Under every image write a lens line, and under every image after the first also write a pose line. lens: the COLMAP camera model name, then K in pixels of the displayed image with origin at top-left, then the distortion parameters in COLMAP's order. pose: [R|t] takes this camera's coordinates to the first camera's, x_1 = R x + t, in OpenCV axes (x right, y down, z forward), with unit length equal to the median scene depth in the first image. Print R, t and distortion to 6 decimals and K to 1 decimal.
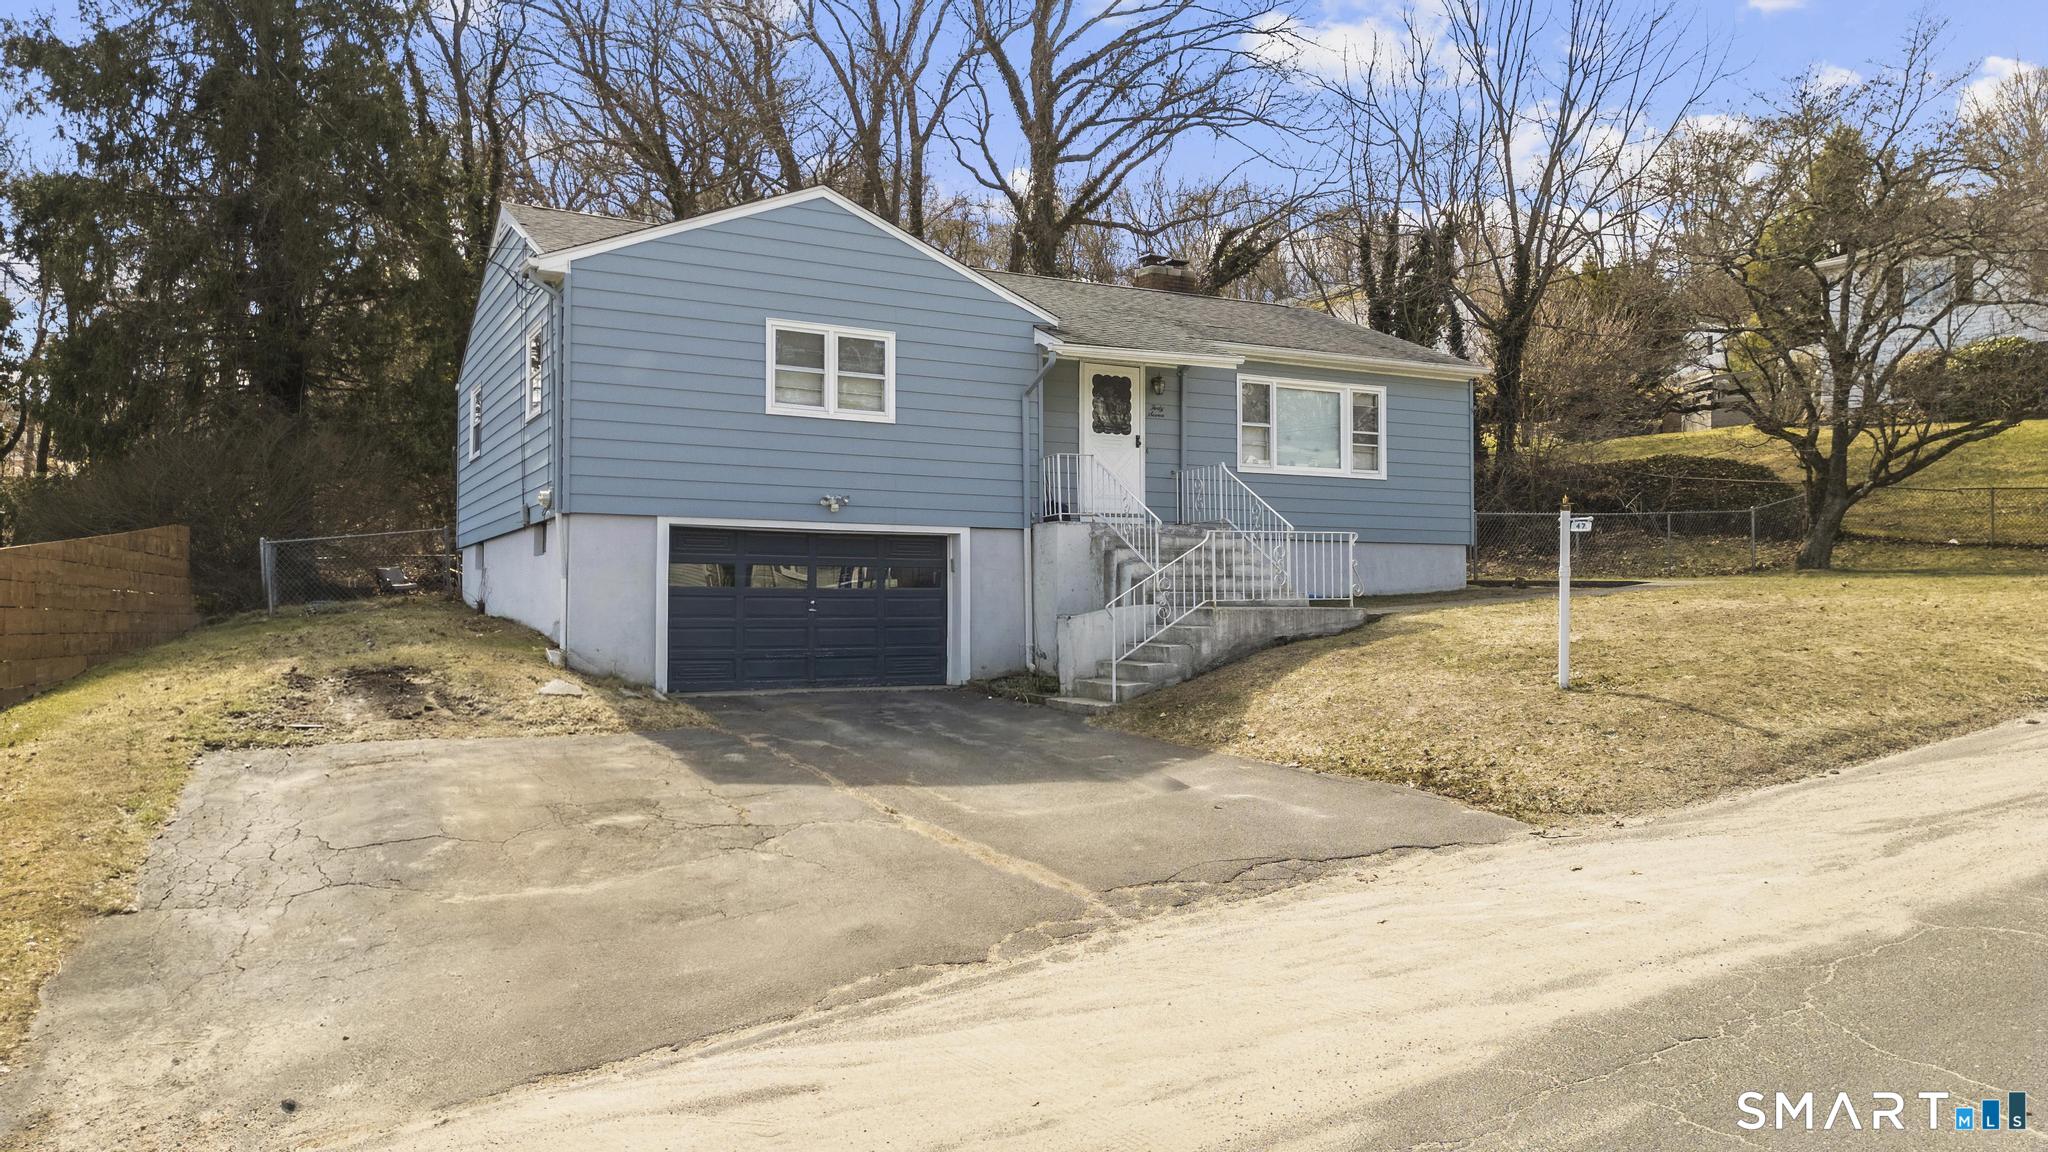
lens RADIAL K [[1441.2, 0, 1019.0], [0, 1441.2, 585.6], [0, 0, 1]] dist [0.071460, -0.041784]
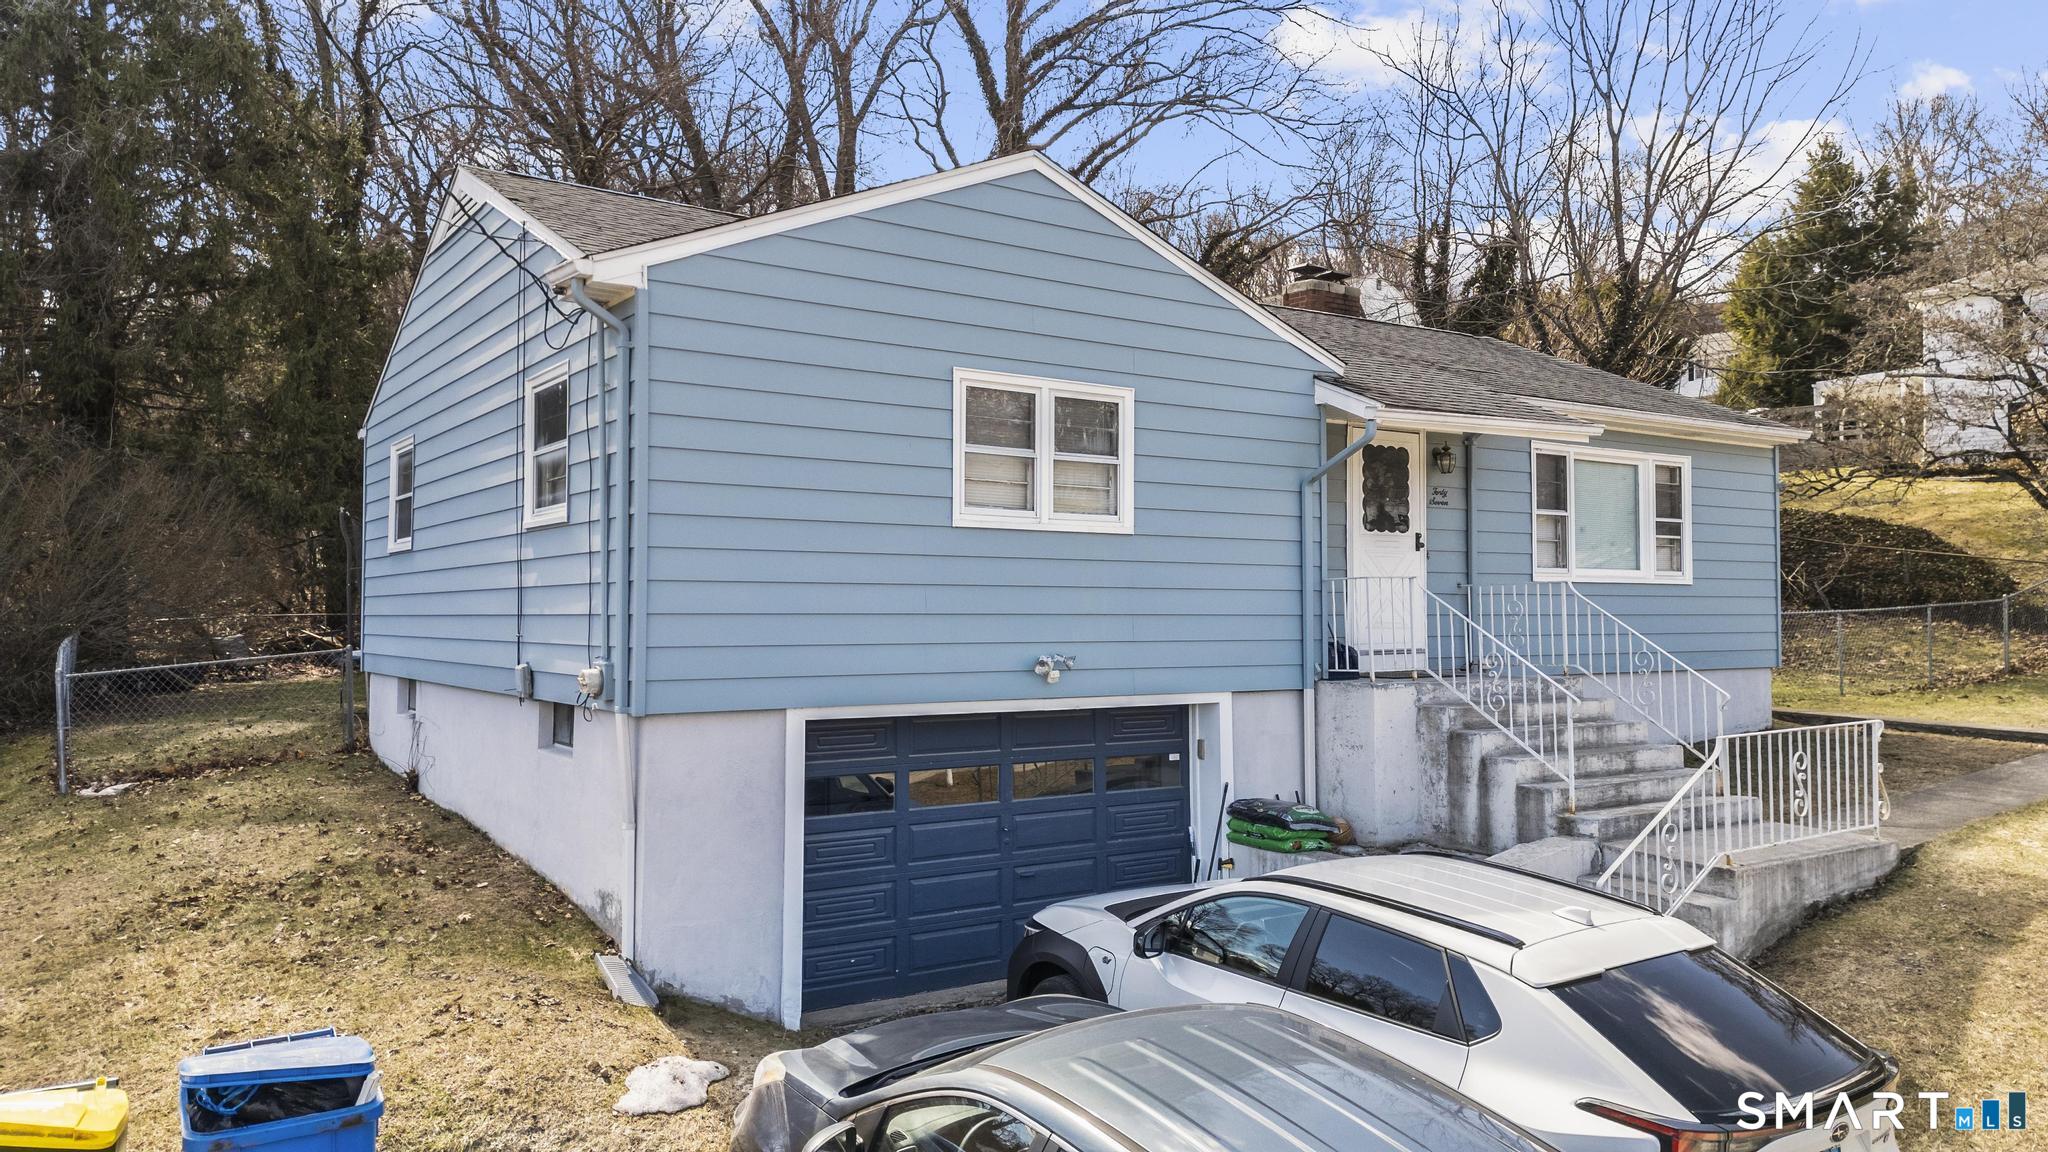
lens RADIAL K [[1441.2, 0, 1008.7], [0, 1441.2, 577.6], [0, 0, 1]] dist [0.071460, -0.041784]
pose [[0.995124, 0.004715, 0.098516, -0.175218], [-0.004433, 0.999985, -0.003085, -0.079364], [-0.098529, 0.002633, 0.995131, 0.332789]]
